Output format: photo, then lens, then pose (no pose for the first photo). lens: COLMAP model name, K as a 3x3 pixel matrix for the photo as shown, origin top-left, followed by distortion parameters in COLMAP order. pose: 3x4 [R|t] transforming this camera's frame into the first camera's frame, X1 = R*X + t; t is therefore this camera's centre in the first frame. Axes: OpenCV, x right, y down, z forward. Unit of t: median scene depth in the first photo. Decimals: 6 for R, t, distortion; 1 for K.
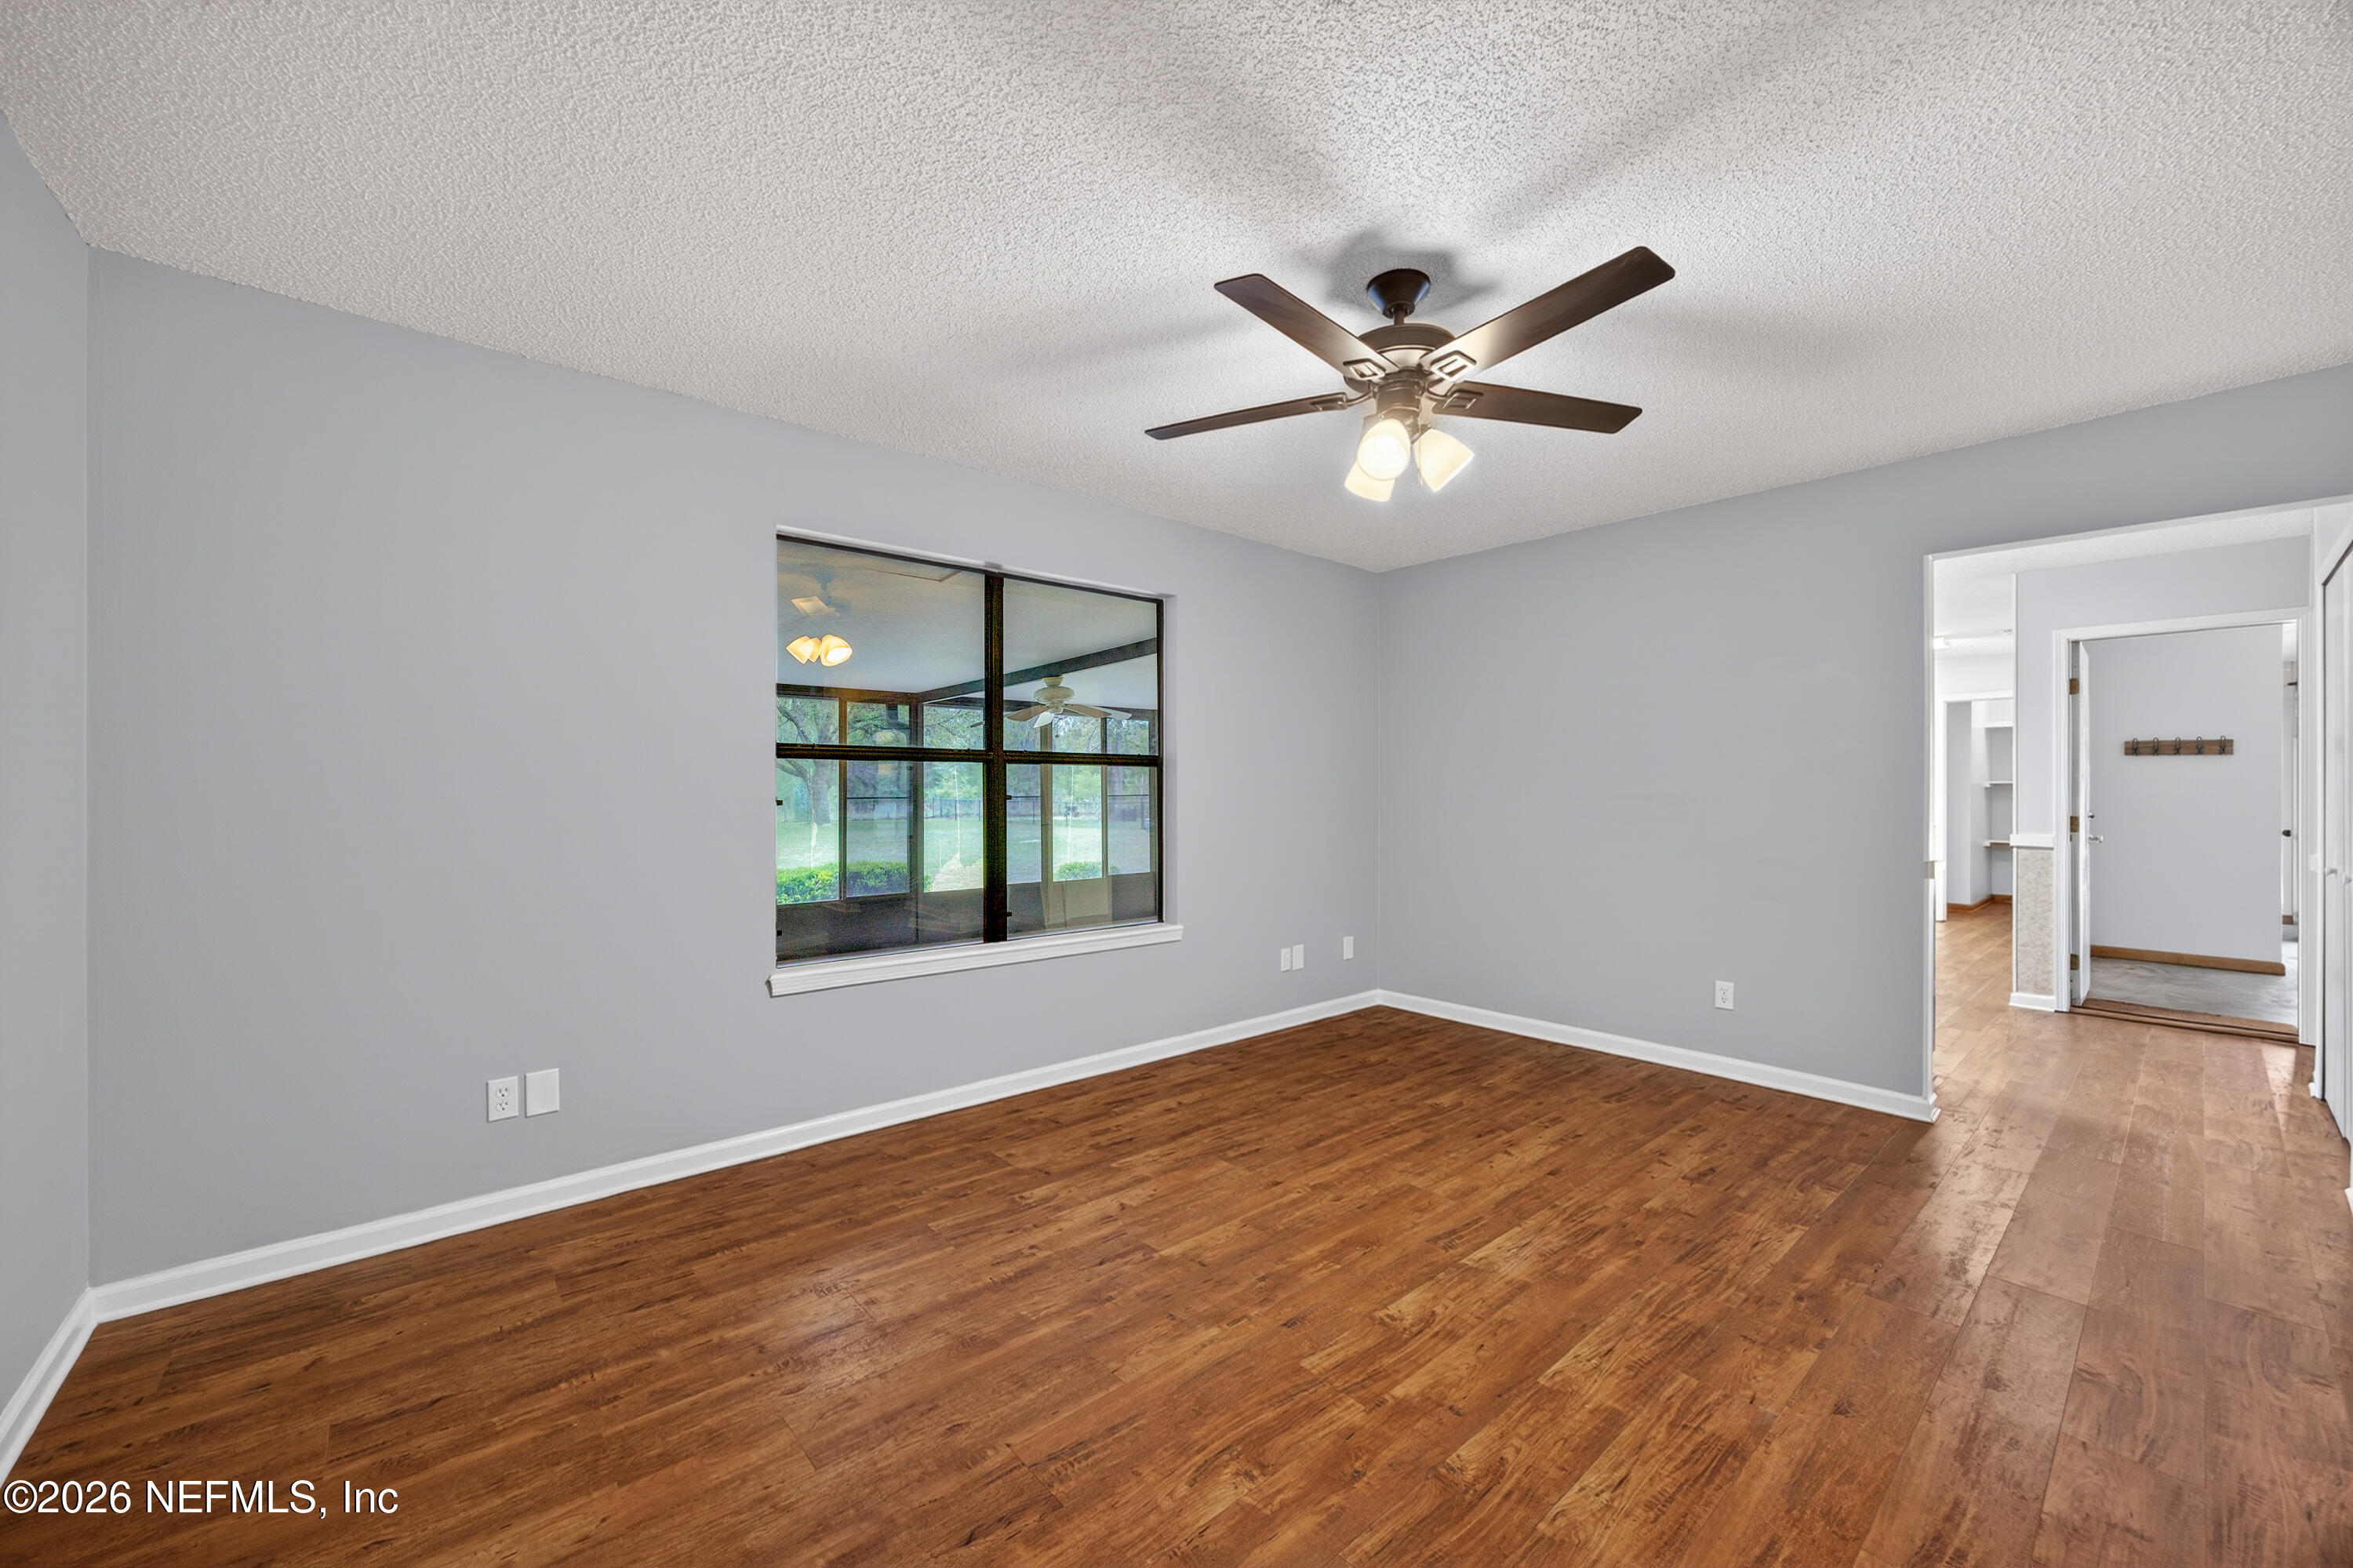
lens RADIAL K [[925.4, 0, 1179.8], [0, 925.4, 787.1], [0, 0, 1]] dist [-0.011990, 0.008004]
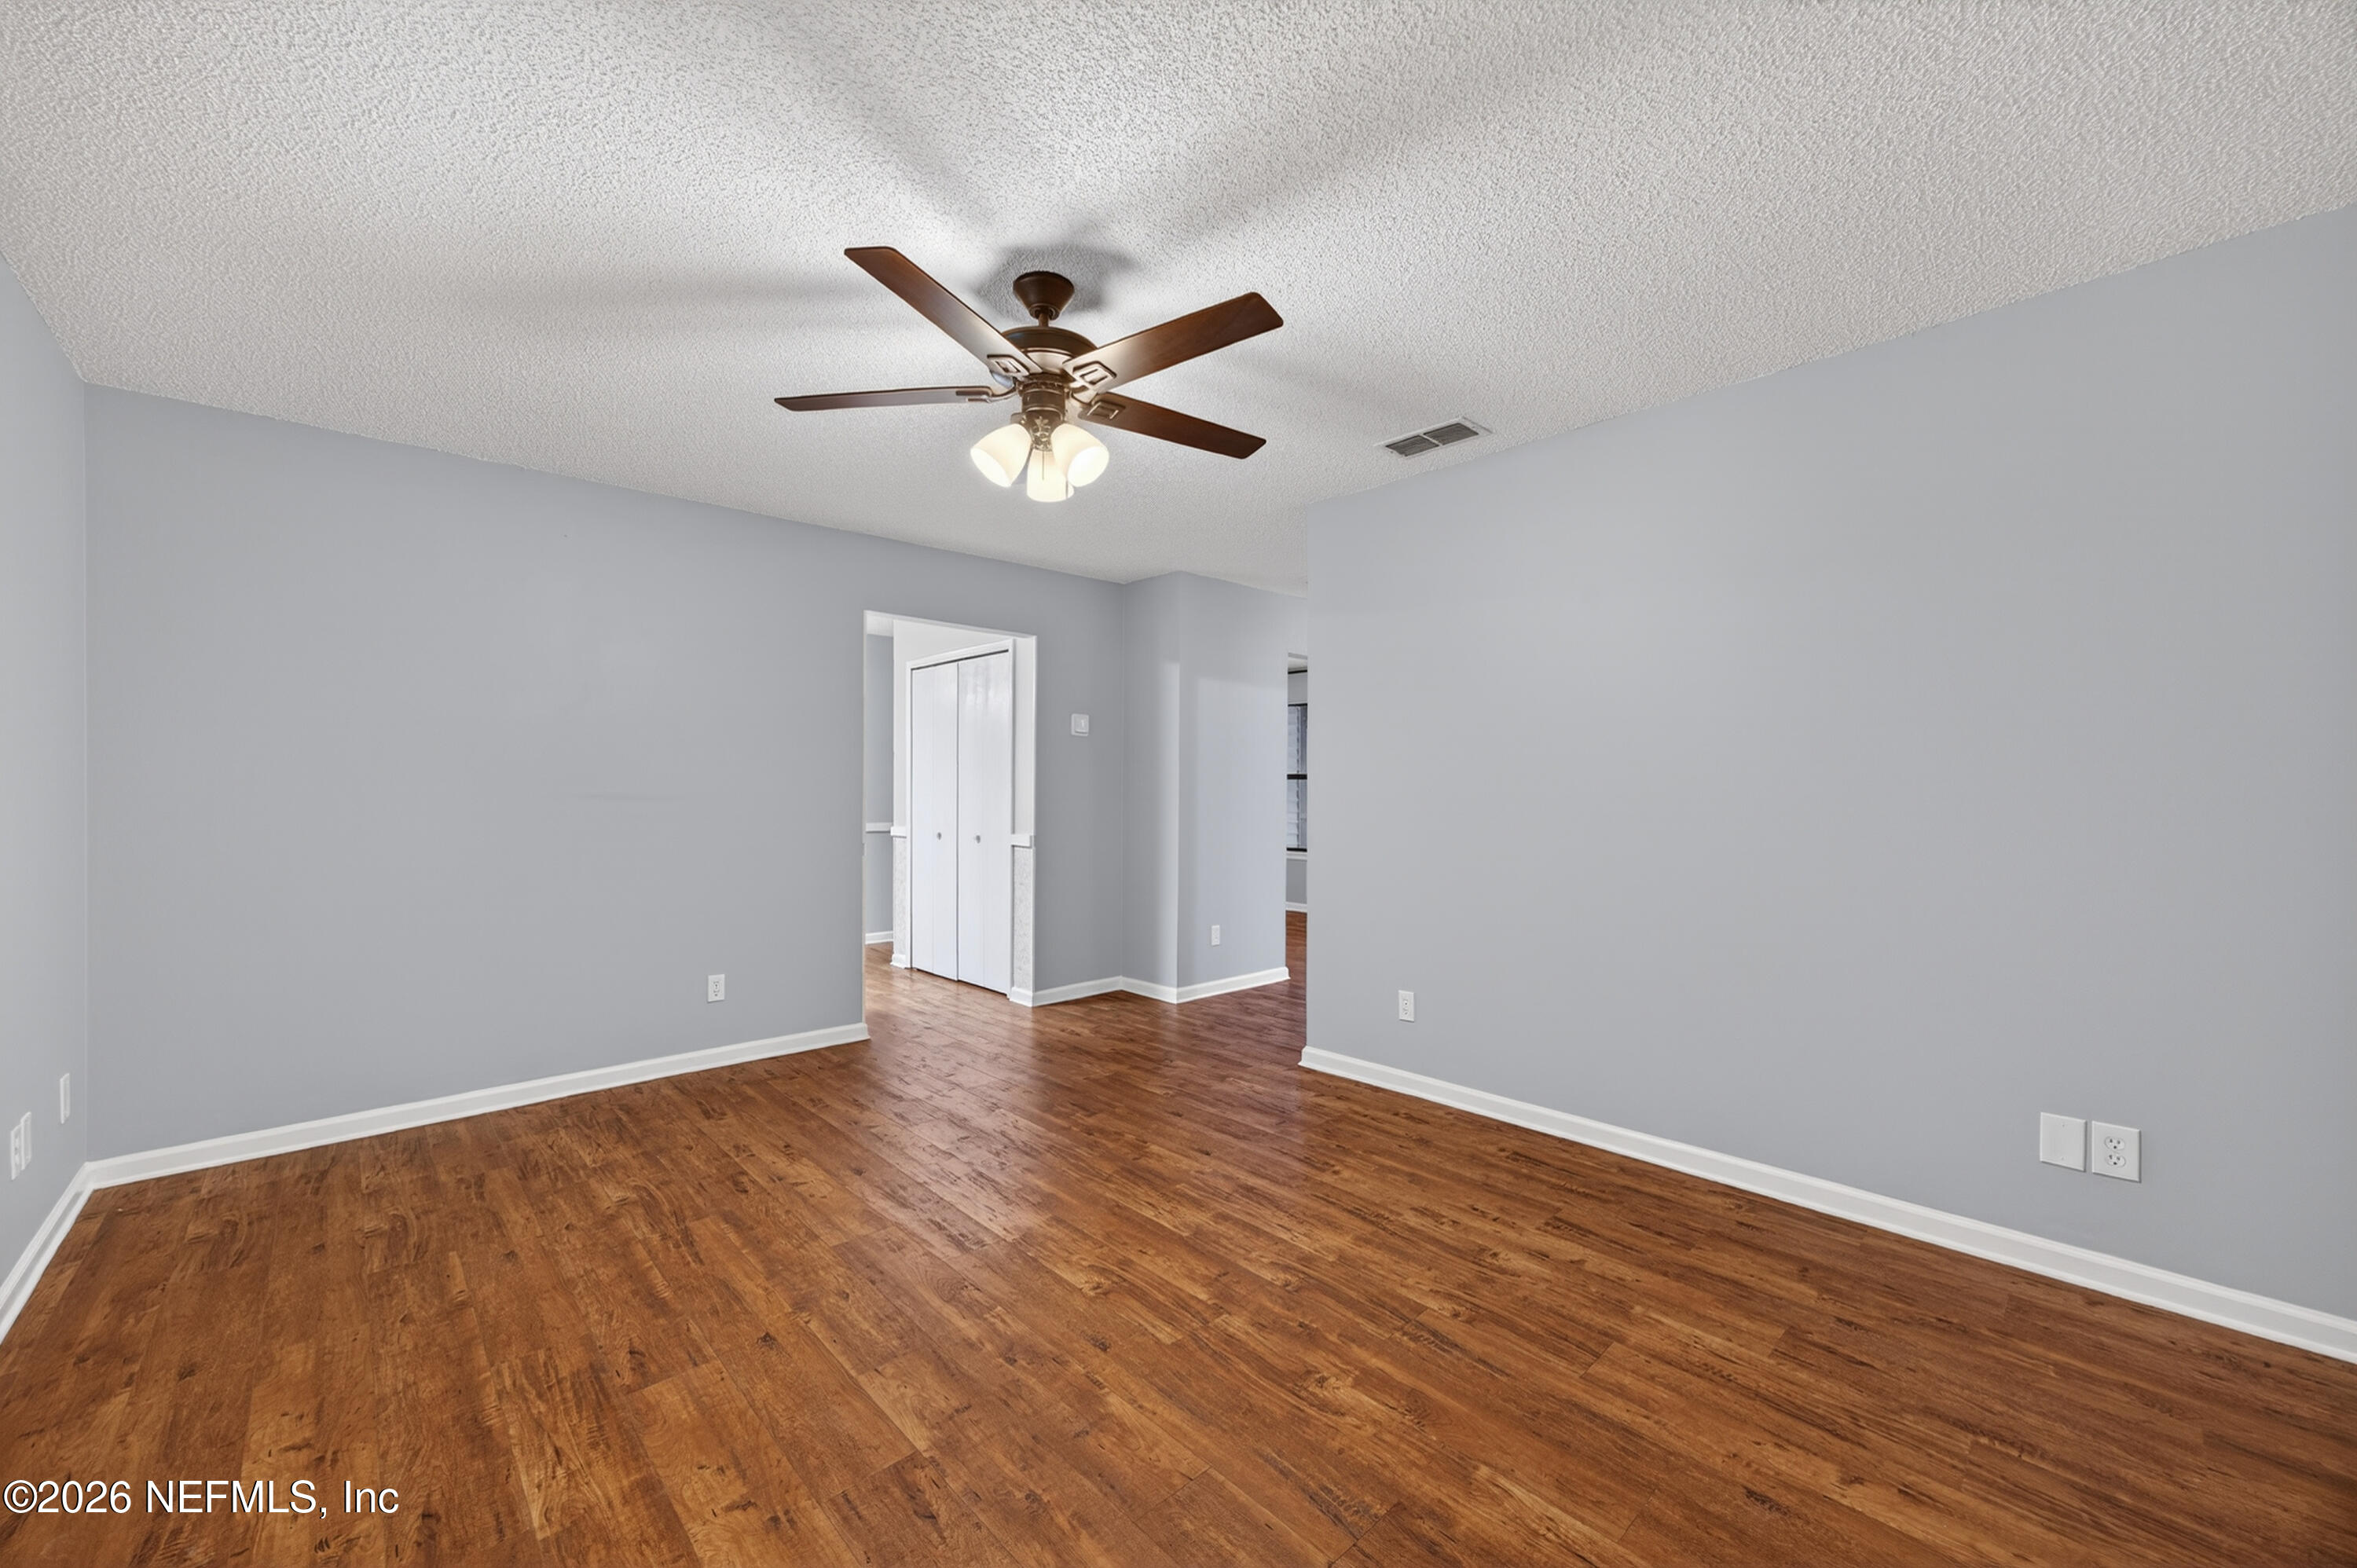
lens RADIAL K [[926.9, 0, 1181.9], [0, 926.9, 787.1], [0, 0, 1]] dist [-0.011990, 0.008004]
pose [[-0.059836, 0.005332, 0.998194, -0.733096], [-0.006154, 0.999965, -0.005711, 0.008098], [-0.998189, -0.006484, -0.059802, 0.853765]]
